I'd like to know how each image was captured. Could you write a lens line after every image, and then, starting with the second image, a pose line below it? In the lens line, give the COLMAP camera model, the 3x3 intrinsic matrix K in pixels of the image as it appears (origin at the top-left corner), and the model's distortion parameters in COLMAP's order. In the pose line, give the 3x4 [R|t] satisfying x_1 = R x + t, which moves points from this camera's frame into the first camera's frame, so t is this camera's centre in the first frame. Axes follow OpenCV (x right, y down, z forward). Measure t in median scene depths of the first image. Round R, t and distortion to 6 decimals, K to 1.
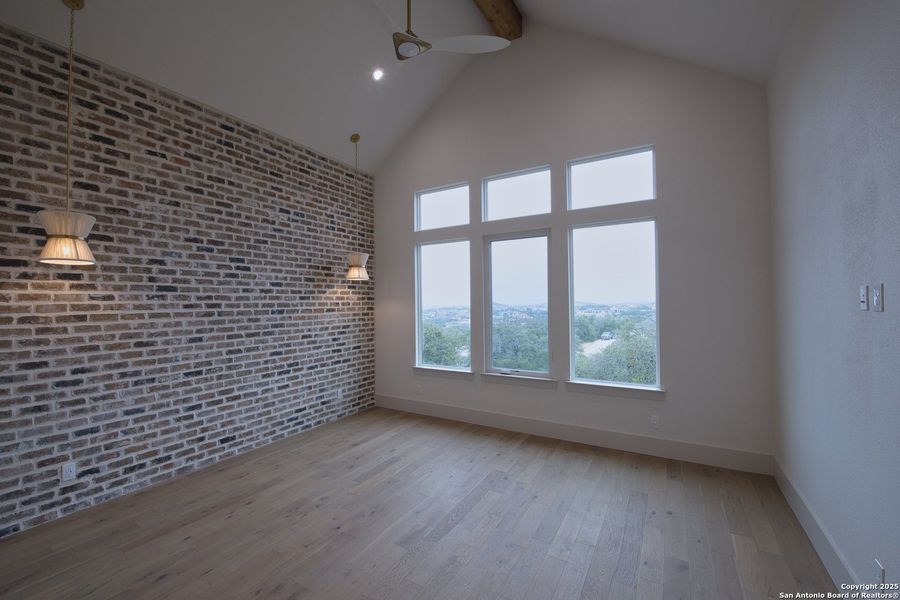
lens RADIAL K [[367.7, 0, 453.4], [0, 367.7, 299.1], [0, 0, 1]] dist [-0.019698, -0.000330]
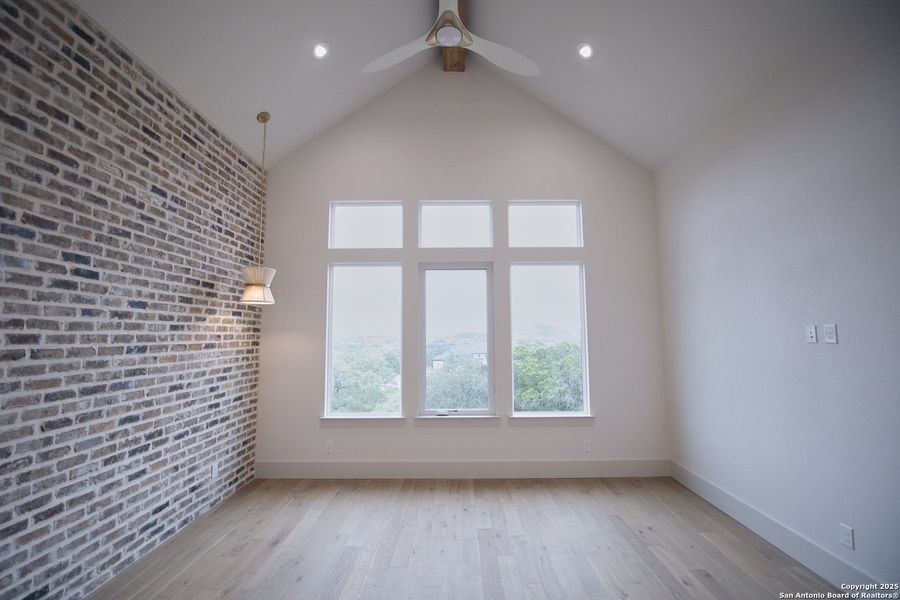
lens RADIAL K [[367.7, 0, 451.8], [0, 367.7, 301.9], [0, 0, 1]] dist [-0.019698, -0.000330]
pose [[0.857023, 0.053023, 0.512543, -0.335449], [-0.009699, 0.996175, -0.086836, 0.003031], [-0.515187, 0.069449, 0.854260, 0.203200]]
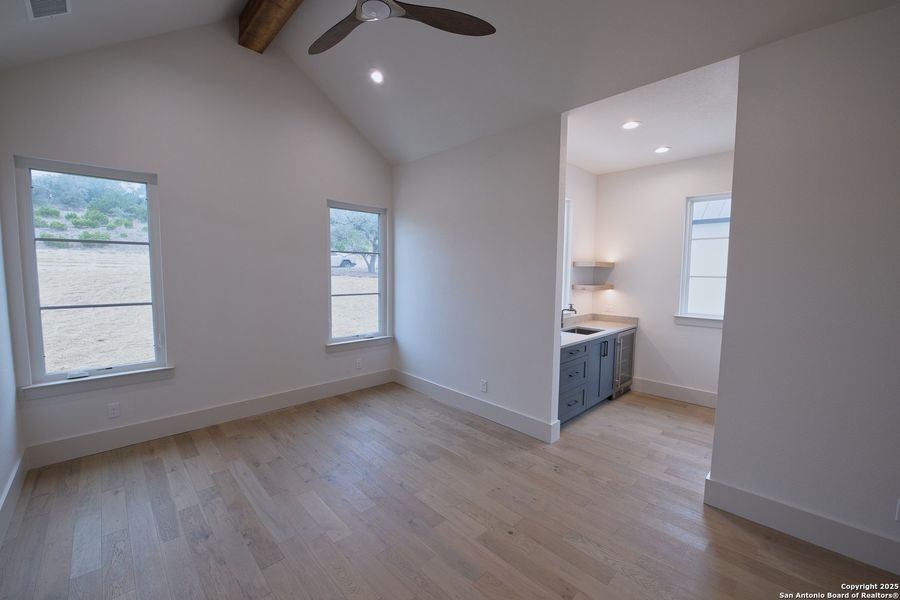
lens RADIAL K [[367.7, 0, 446.7], [0, 367.7, 302.3], [0, 0, 1]] dist [-0.019698, -0.000330]
pose [[0.247267, -0.069884, 0.966424, -0.462316], [-0.019892, 0.996819, 0.077172, 0.005171], [-0.968743, -0.038306, 0.245091, 0.278502]]
